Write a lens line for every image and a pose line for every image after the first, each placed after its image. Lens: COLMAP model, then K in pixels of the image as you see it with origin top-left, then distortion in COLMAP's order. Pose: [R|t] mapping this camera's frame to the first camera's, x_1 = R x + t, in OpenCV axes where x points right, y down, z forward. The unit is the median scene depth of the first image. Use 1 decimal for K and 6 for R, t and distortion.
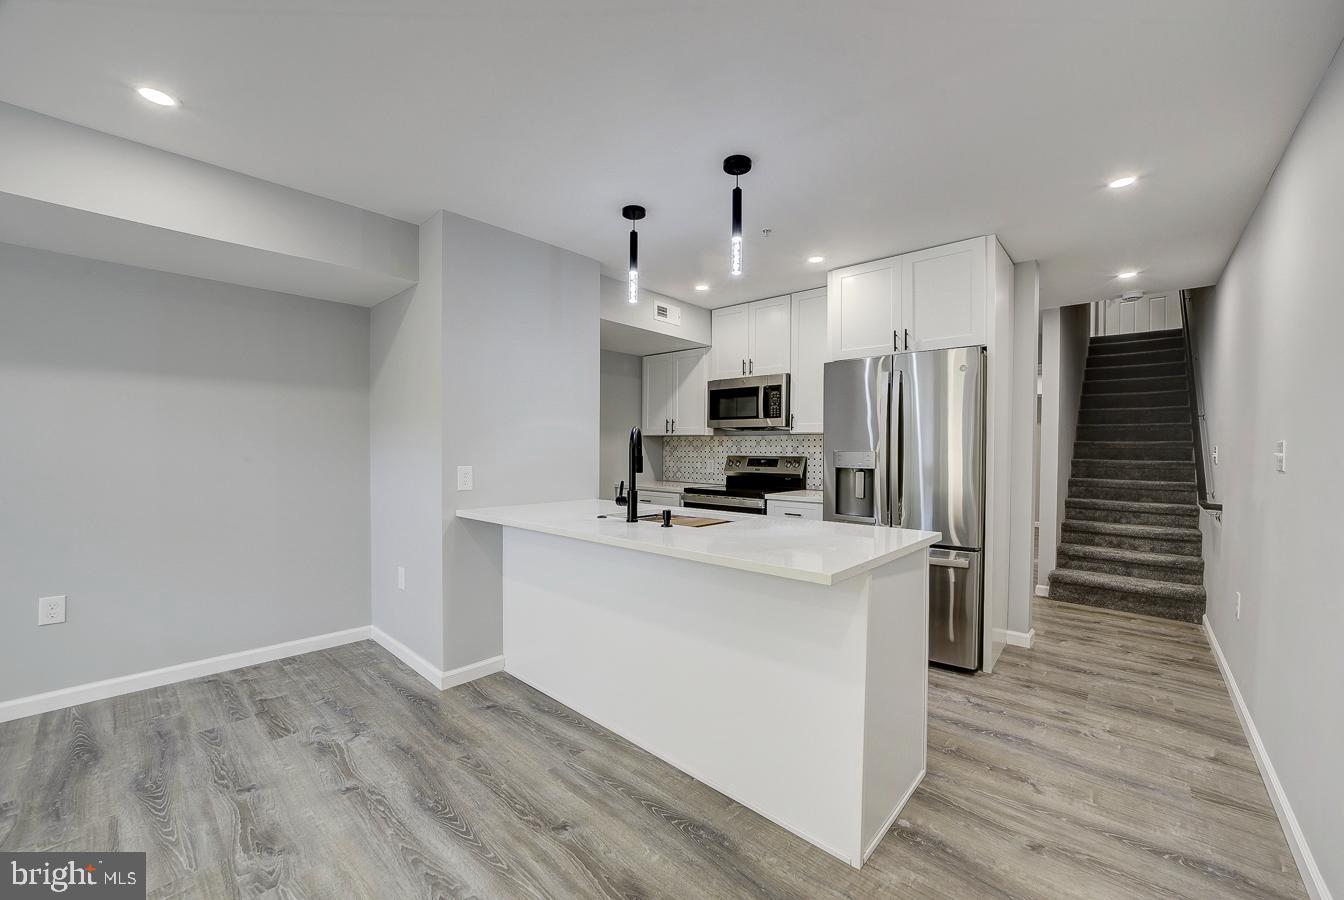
lens RADIAL K [[534.1, 0, 671.5], [0, 534.1, 451.8], [0, 0, 1]] dist [-0.015974, 0.002825]
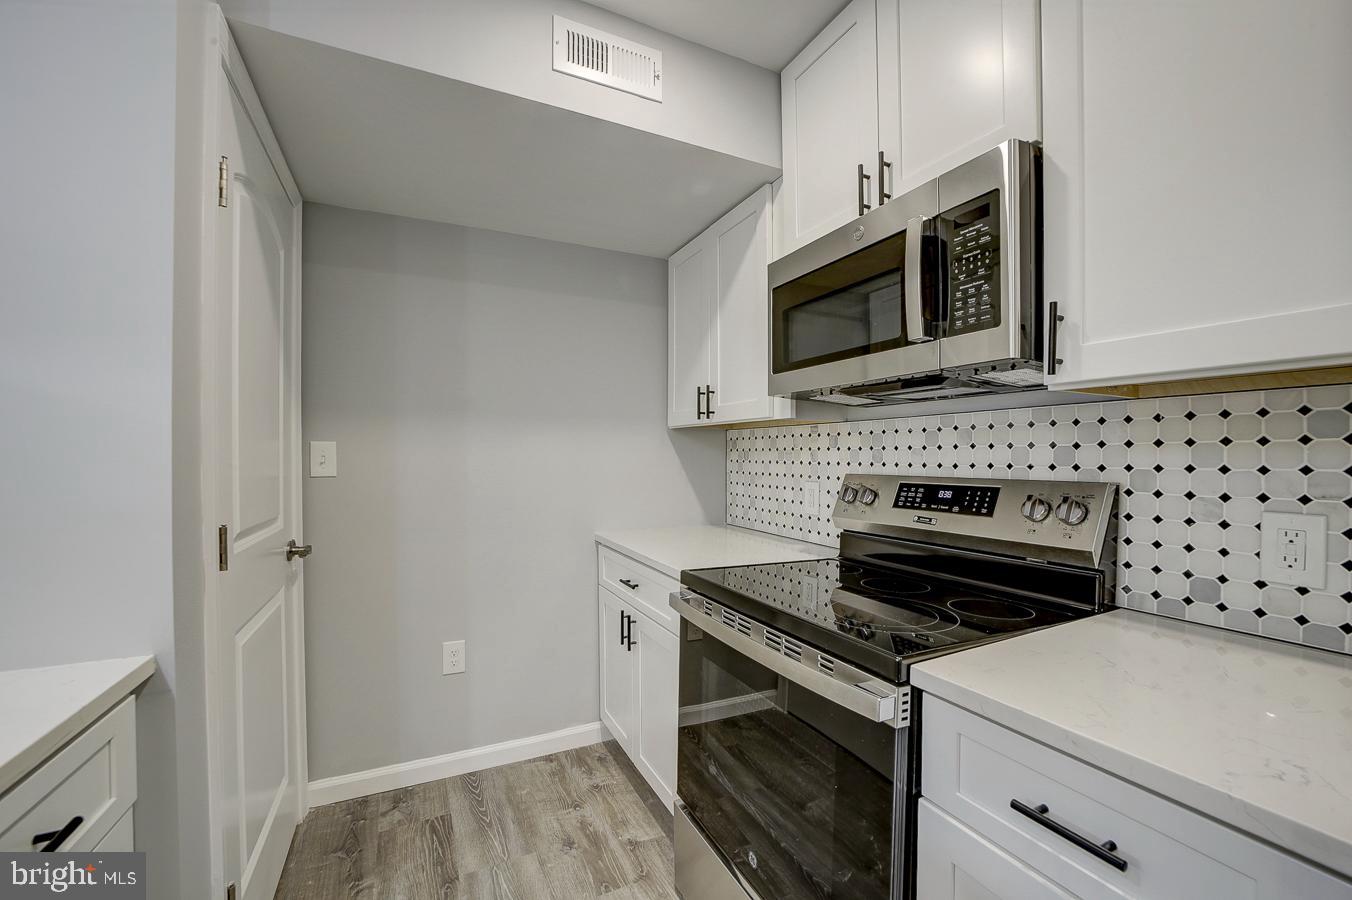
lens RADIAL K [[537.3, 0, 674.3], [0, 537.3, 453.3], [0, 0, 1]] dist [-0.015974, 0.002825]
pose [[0.926459, -0.011038, -0.376235, 0.143600], [0.007493, 0.999913, -0.010883, -0.004238], [0.376322, 0.007264, 0.926460, 0.650607]]
